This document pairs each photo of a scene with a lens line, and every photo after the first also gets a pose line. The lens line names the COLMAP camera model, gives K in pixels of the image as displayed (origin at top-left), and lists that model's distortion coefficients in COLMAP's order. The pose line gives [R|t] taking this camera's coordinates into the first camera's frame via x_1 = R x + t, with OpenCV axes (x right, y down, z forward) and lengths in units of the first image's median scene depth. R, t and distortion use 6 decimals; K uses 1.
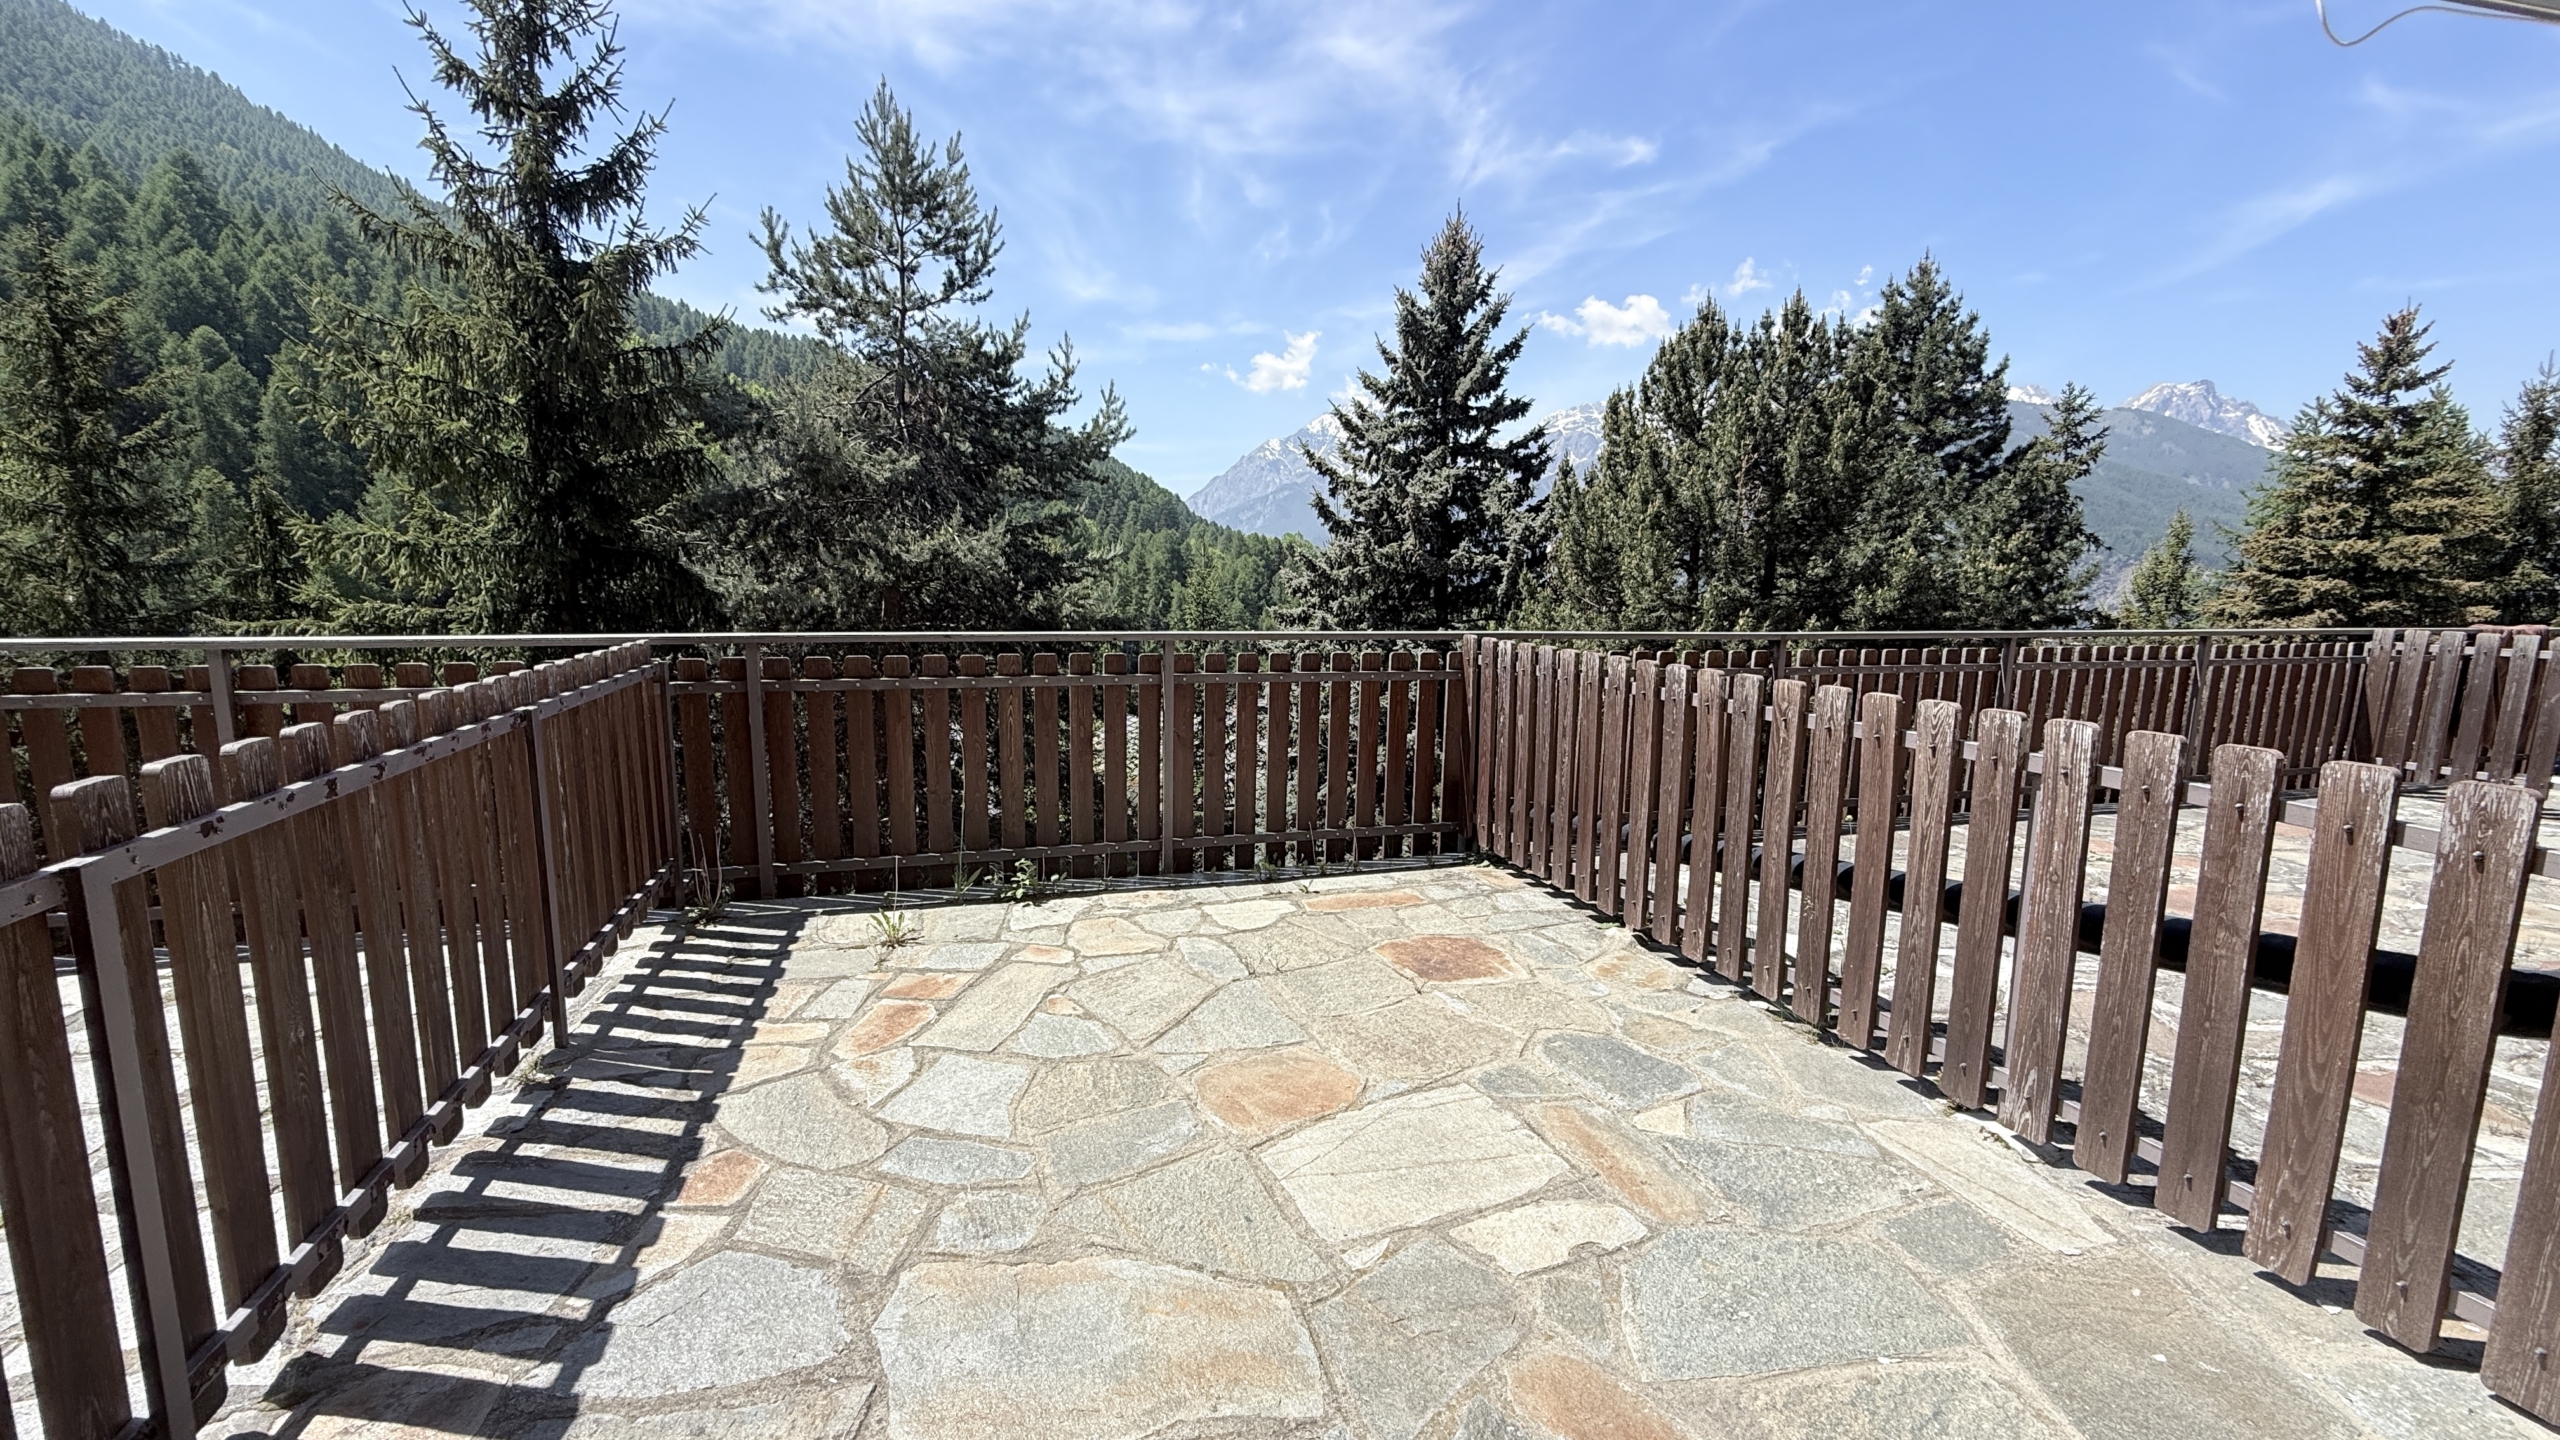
lens RADIAL K [[1014.7, 0, 1271.8], [0, 1014.7, 723.2], [0, 0, 1]] dist [-0.000318, 0.000184]
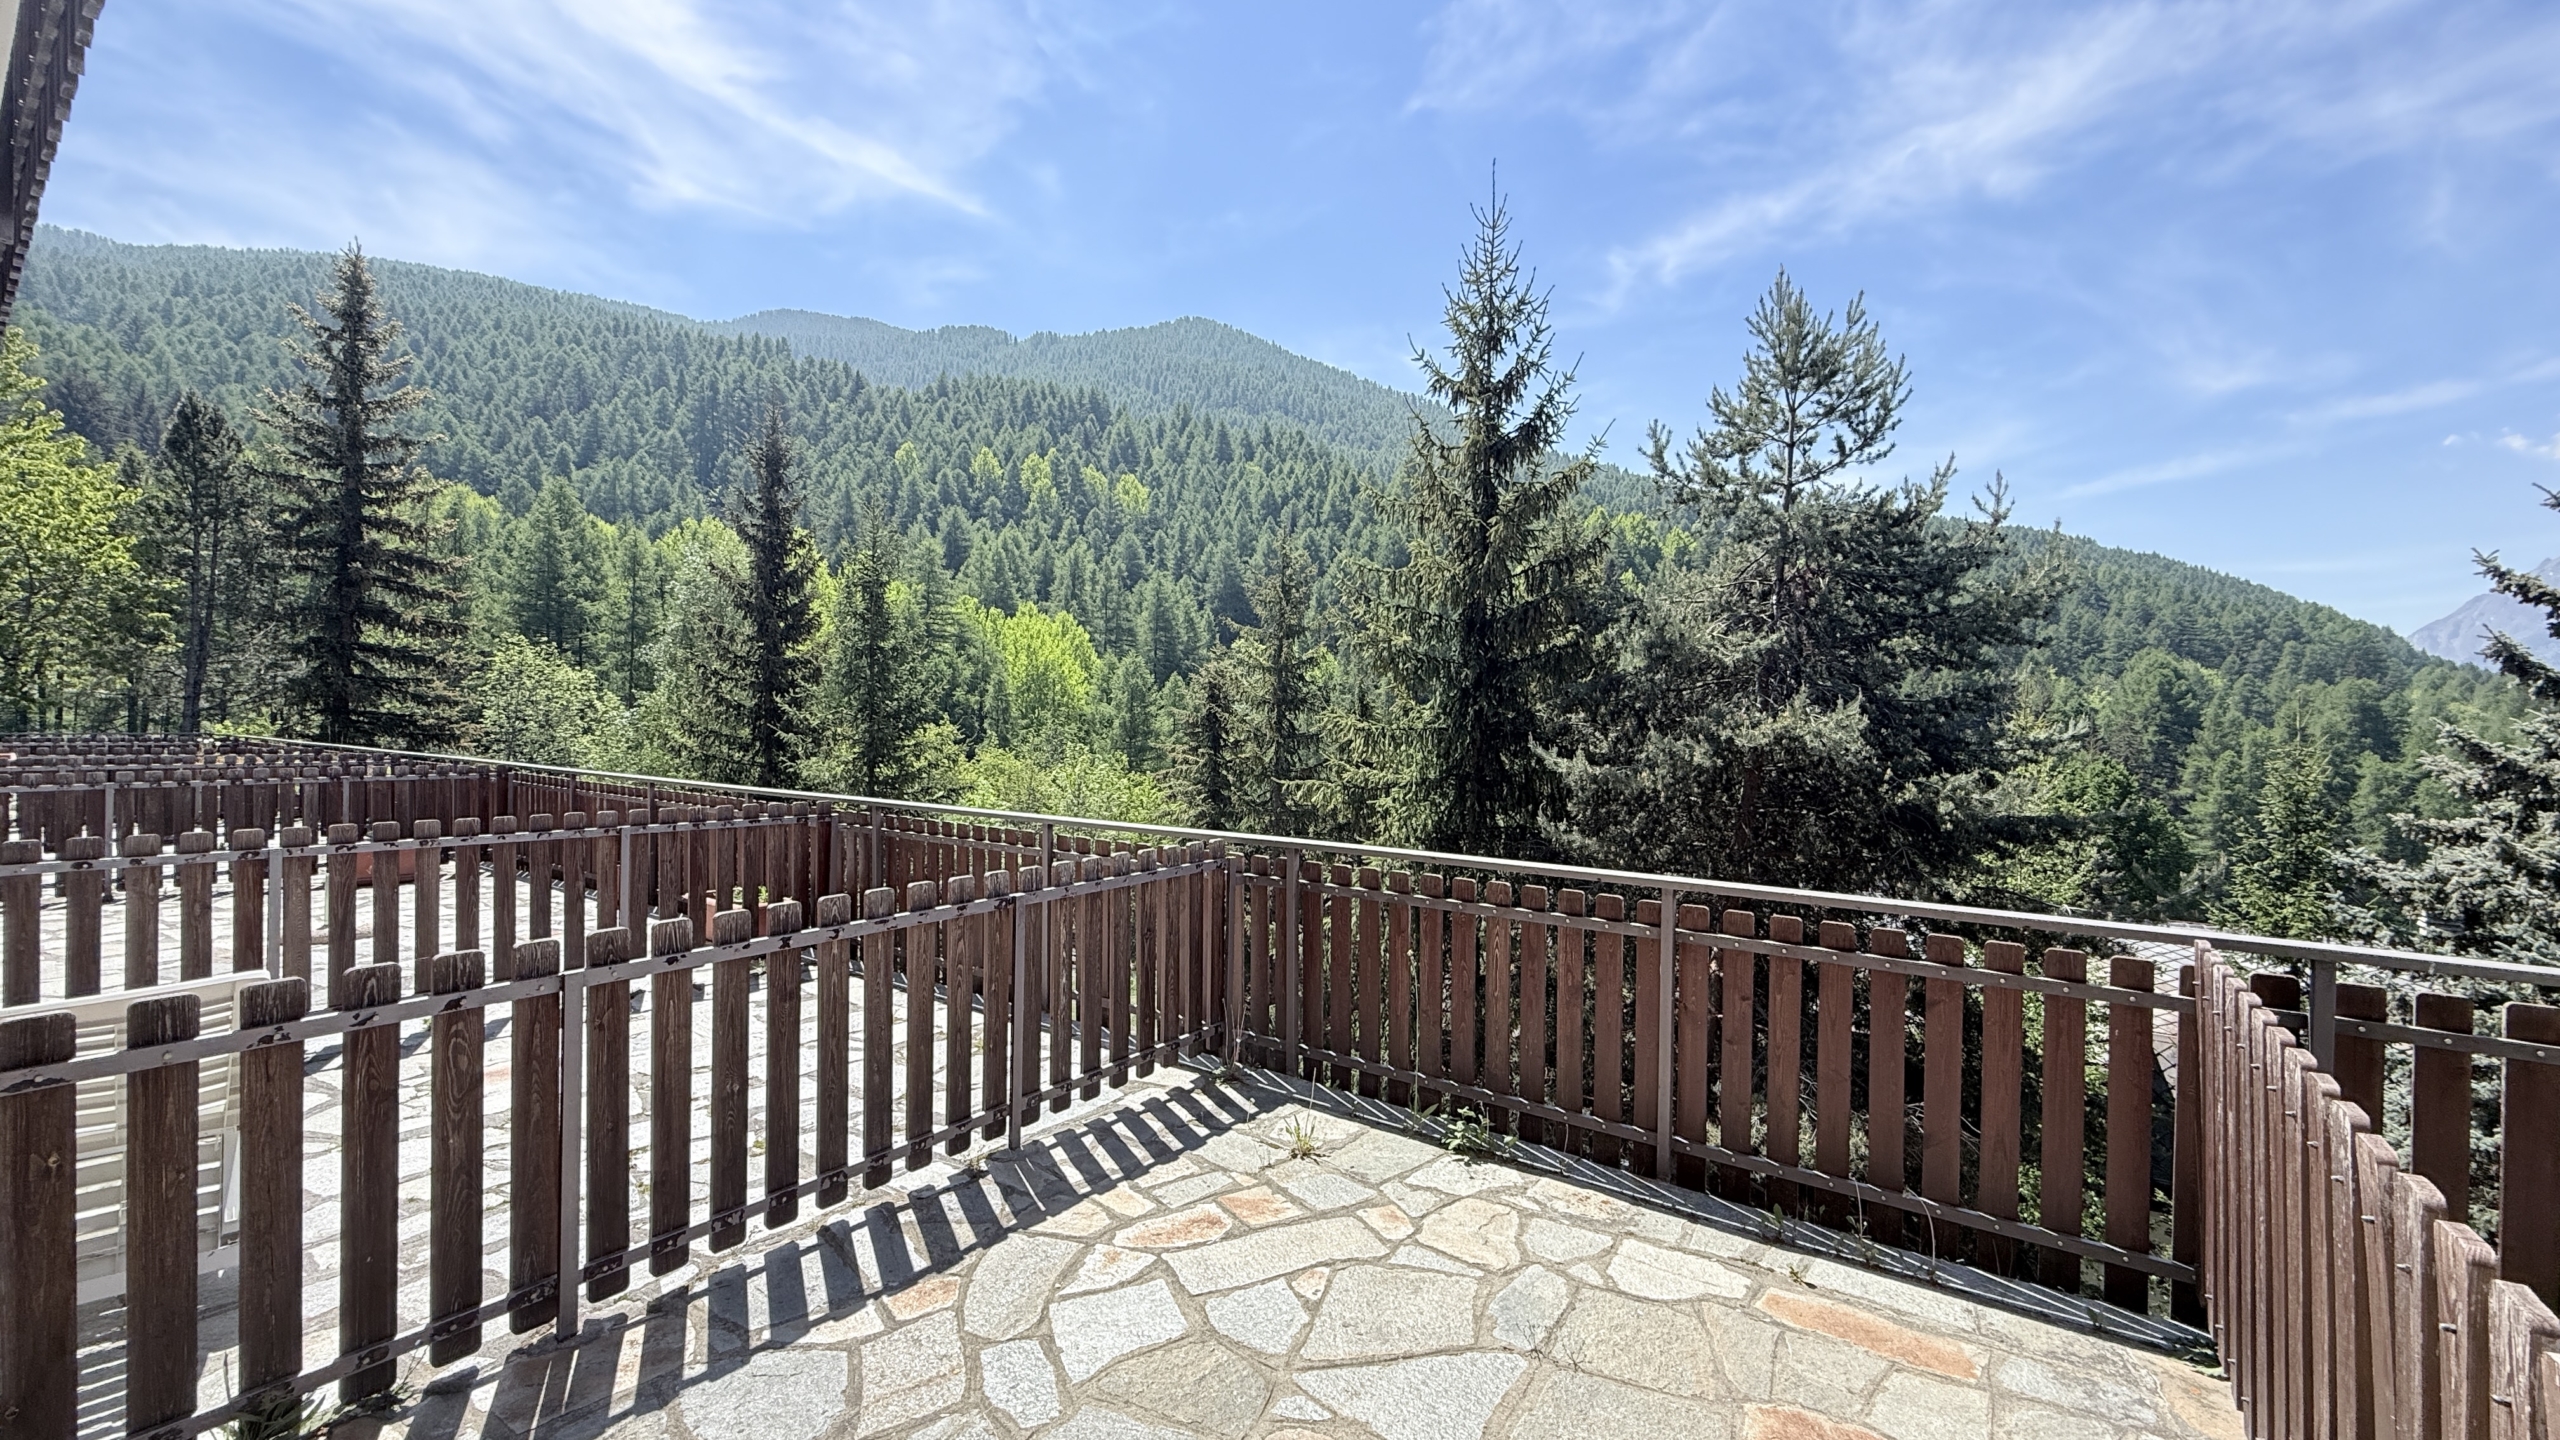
lens RADIAL K [[1014.7, 0, 1273.9], [0, 1014.7, 712.8], [0, 0, 1]] dist [-0.000318, 0.000184]
pose [[0.599902, -0.009985, -0.800011, 0.140594], [-0.124359, 0.986606, -0.105567, -0.036092], [0.790349, 0.162818, 0.590625, 0.091604]]
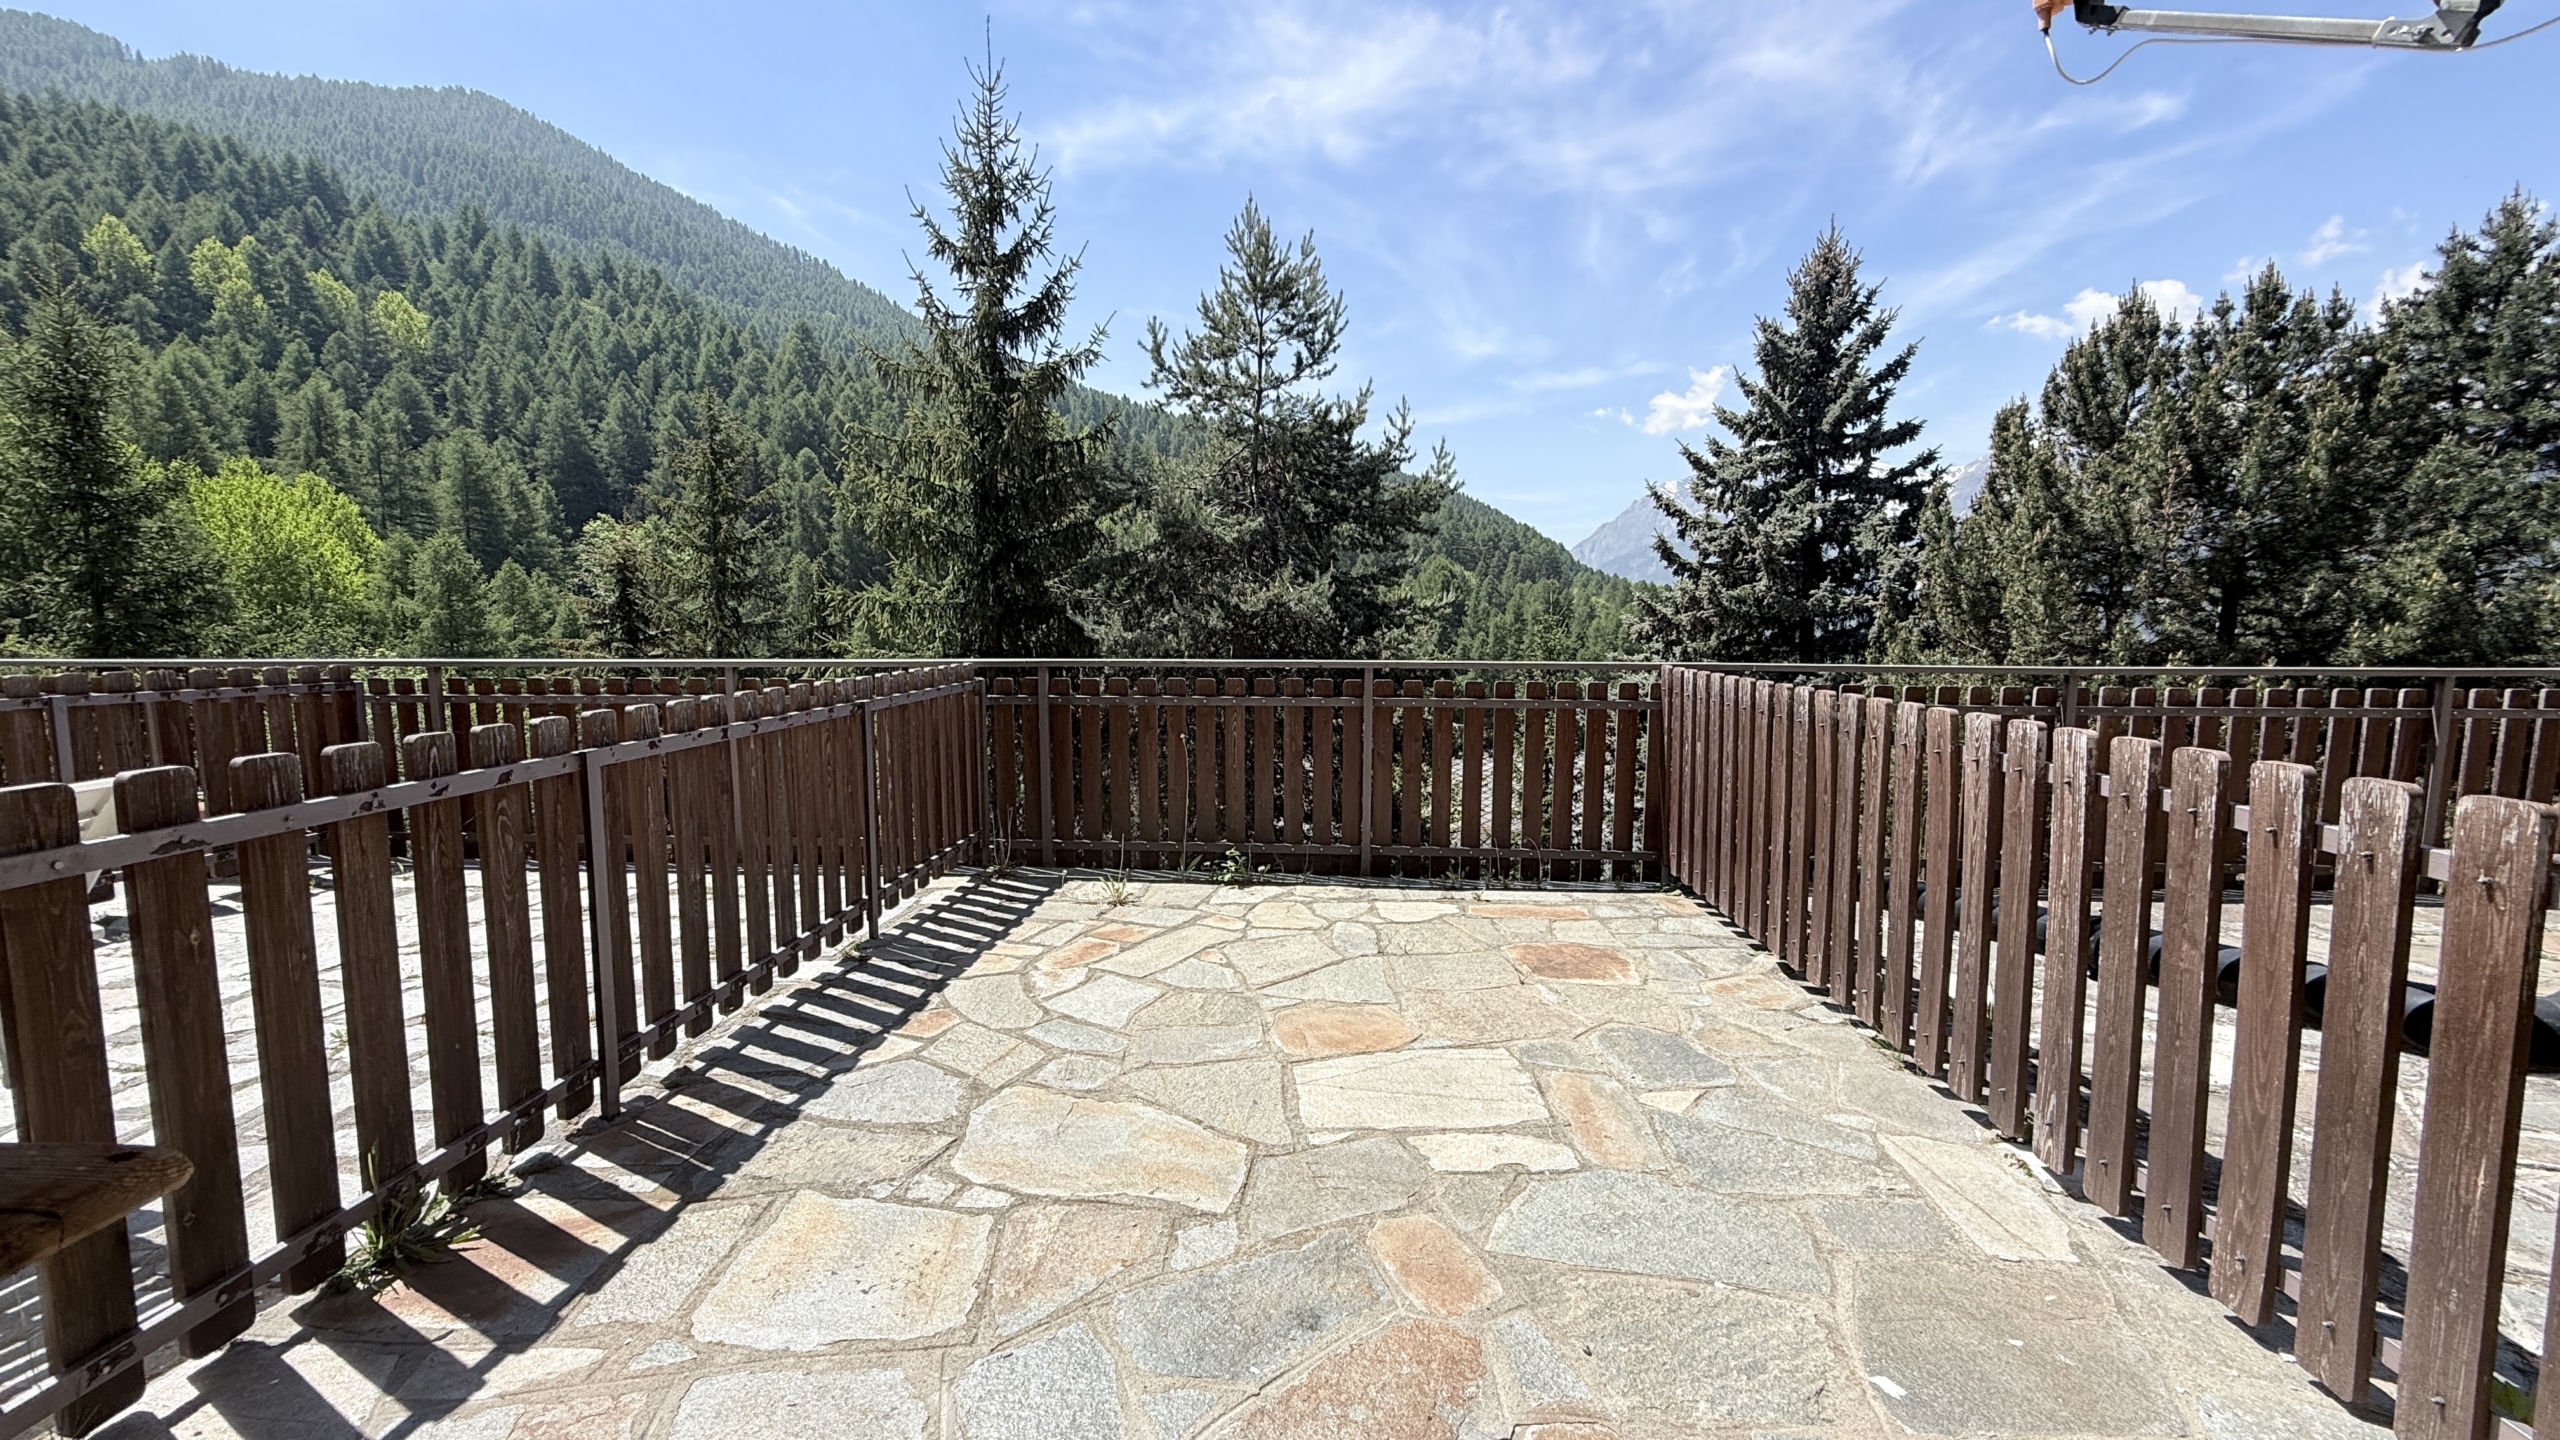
lens RADIAL K [[1014.7, 0, 1269.2], [0, 1014.7, 724.5], [0, 0, 1]] dist [-0.000318, 0.000184]
pose [[0.931808, 0.024128, -0.362148, 0.079523], [-0.041860, 0.998274, -0.041196, 0.012594], [0.360528, 0.053547, 0.931210, -0.035790]]
